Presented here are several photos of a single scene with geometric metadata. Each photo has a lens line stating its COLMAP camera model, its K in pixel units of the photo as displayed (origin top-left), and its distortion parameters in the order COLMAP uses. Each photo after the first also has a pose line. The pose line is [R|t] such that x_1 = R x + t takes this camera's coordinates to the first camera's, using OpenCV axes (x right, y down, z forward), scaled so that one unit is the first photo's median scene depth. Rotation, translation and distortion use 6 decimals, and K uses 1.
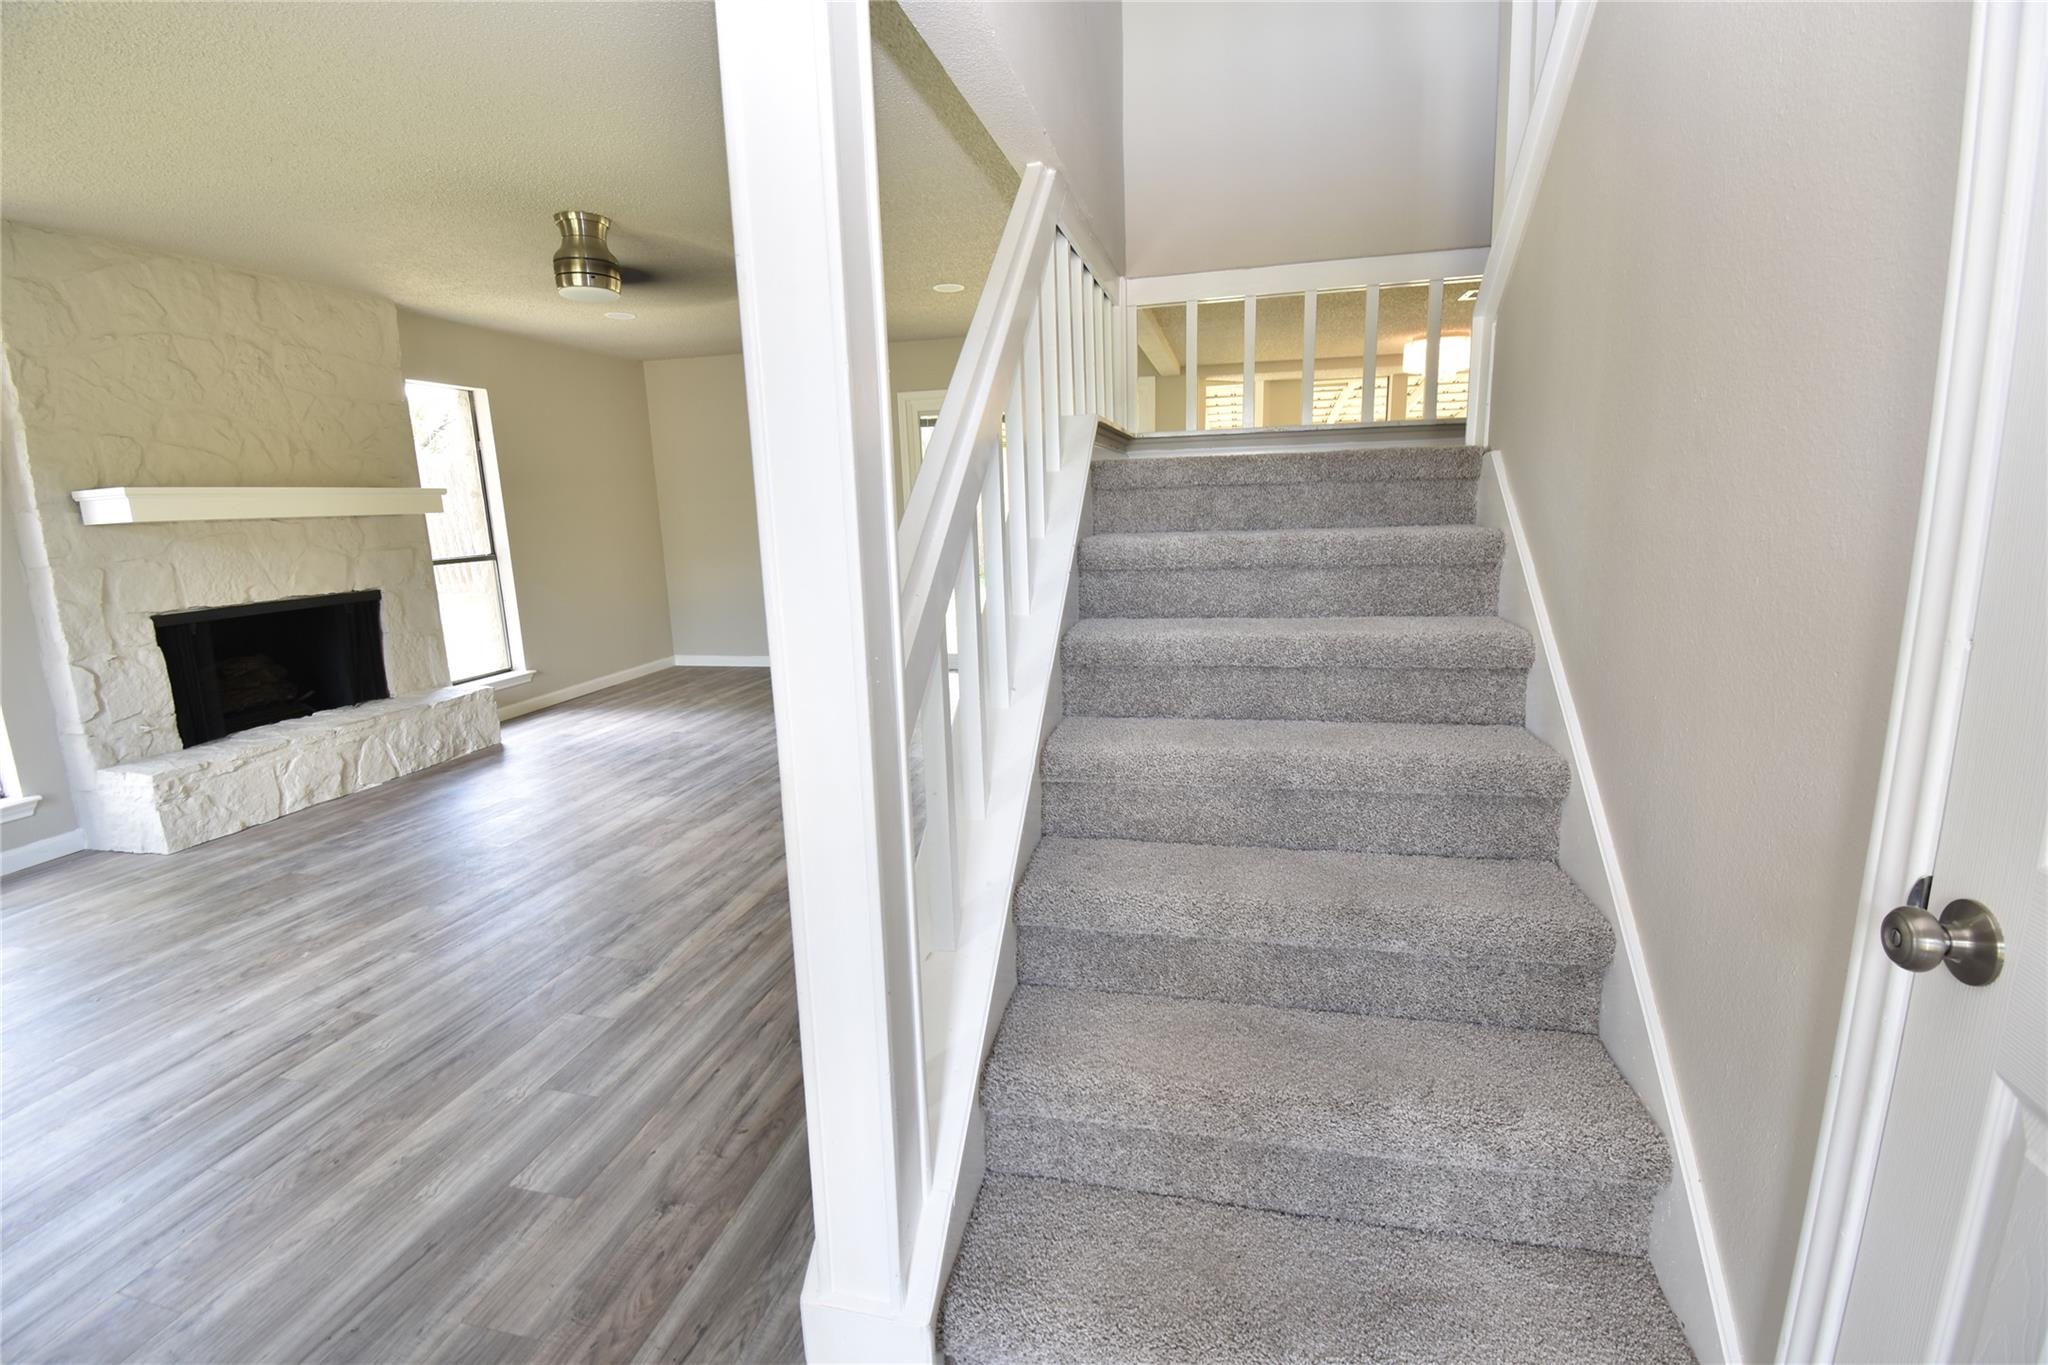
lens RADIAL K [[912.7, 0, 1024.0], [0, 912.7, 682.5], [0, 0, 1]] dist [0.010605, -0.021125]
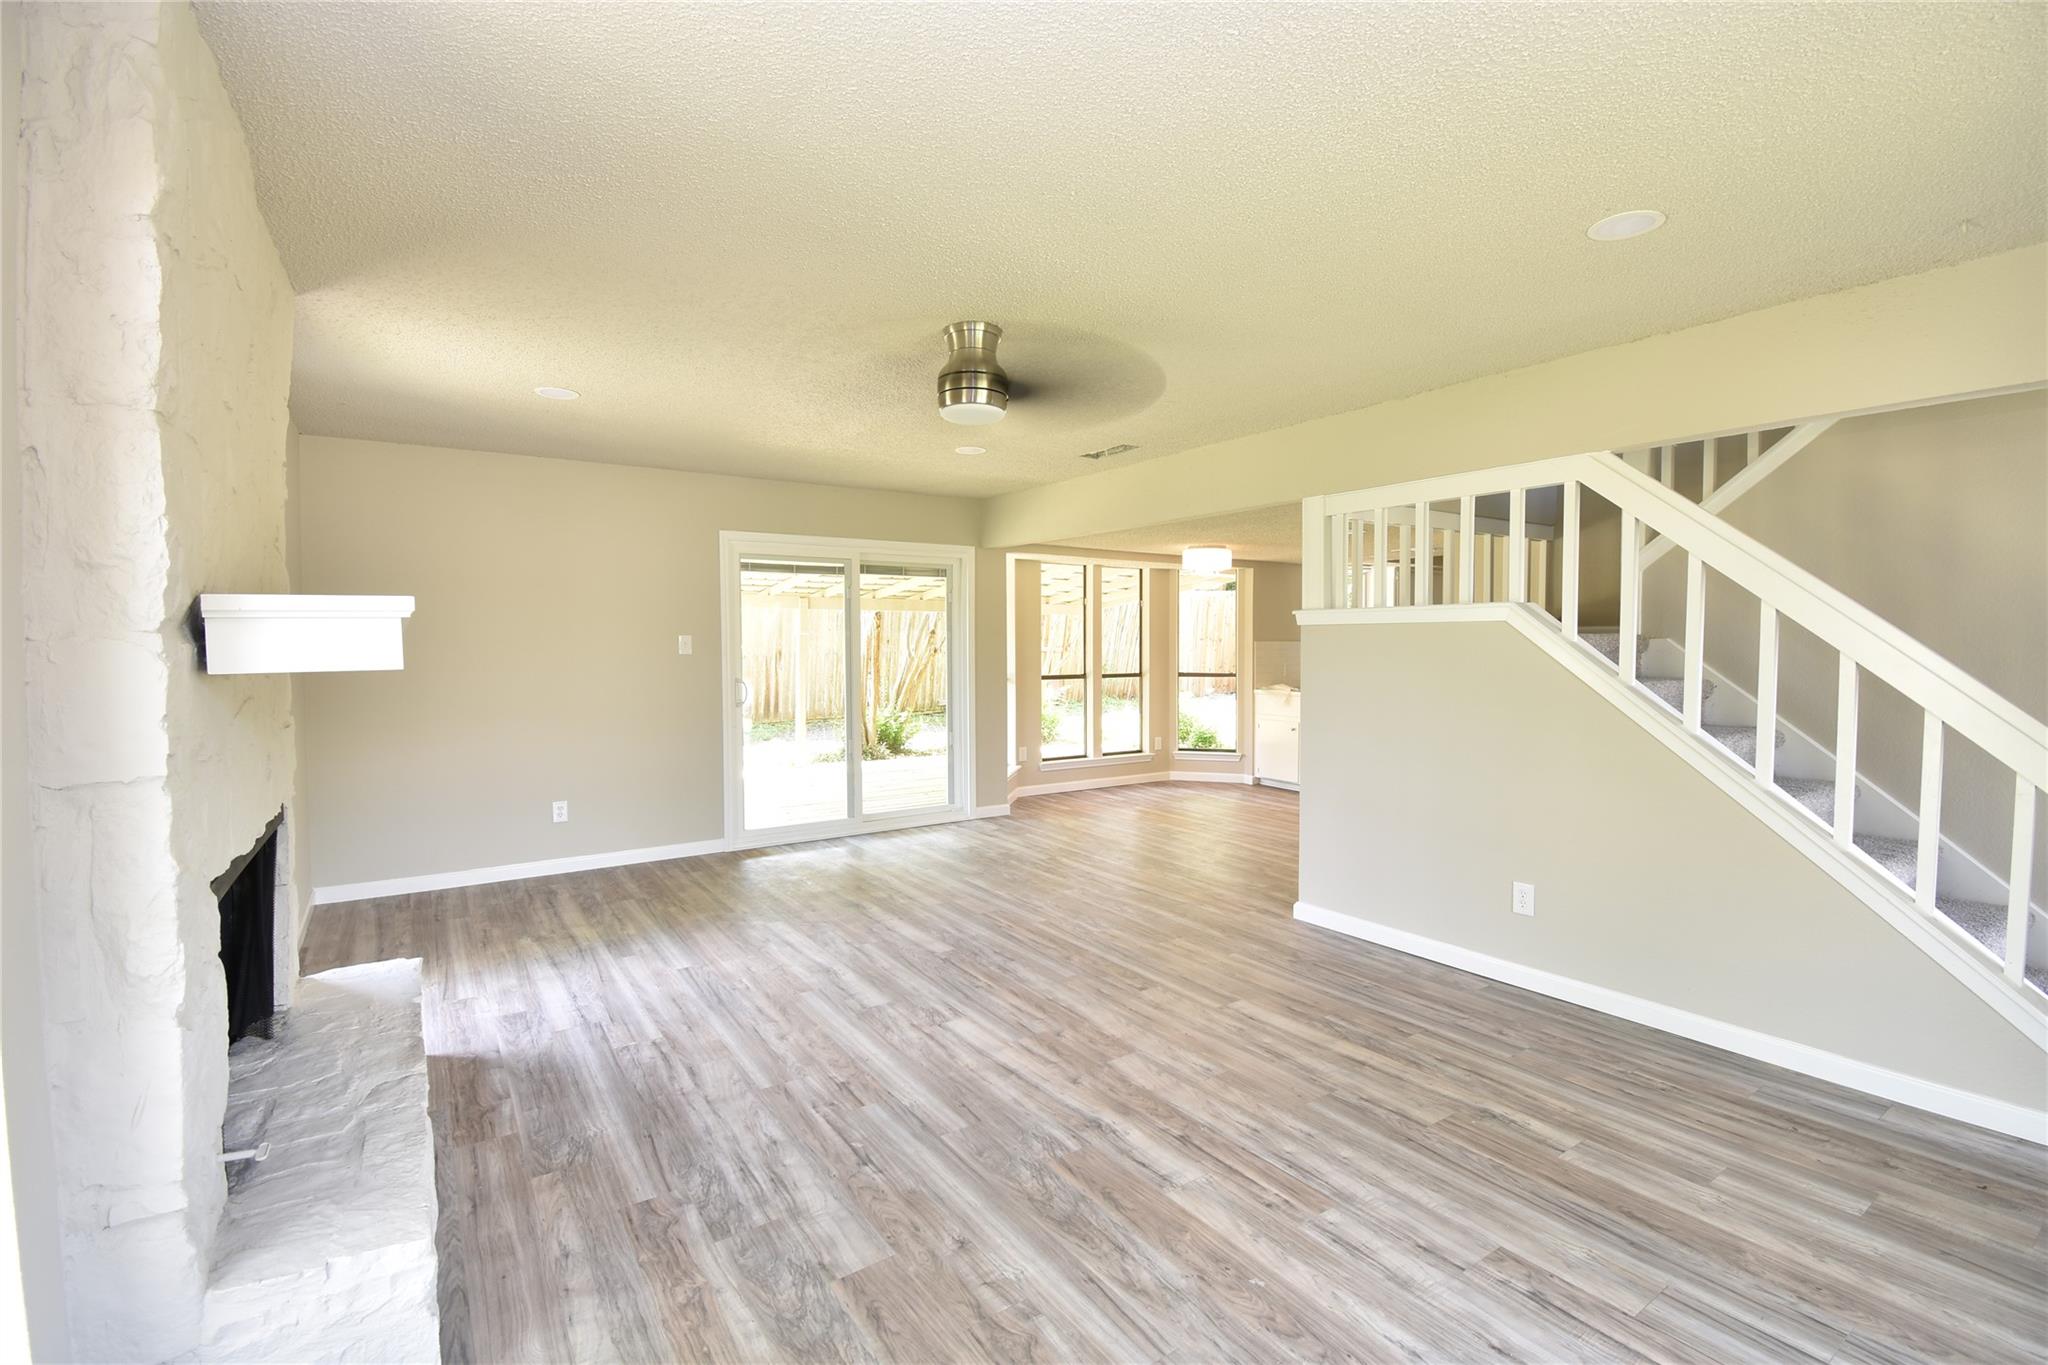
lens RADIAL K [[912.7, 0, 1024.0], [0, 912.7, 682.5], [0, 0, 1]] dist [0.010605, -0.021125]
pose [[0.674102, -0.001393, 0.738637, -1.229265], [0.127253, 0.985265, -0.114277, -0.083663], [-0.727594, 0.171029, 0.664346, 0.505557]]
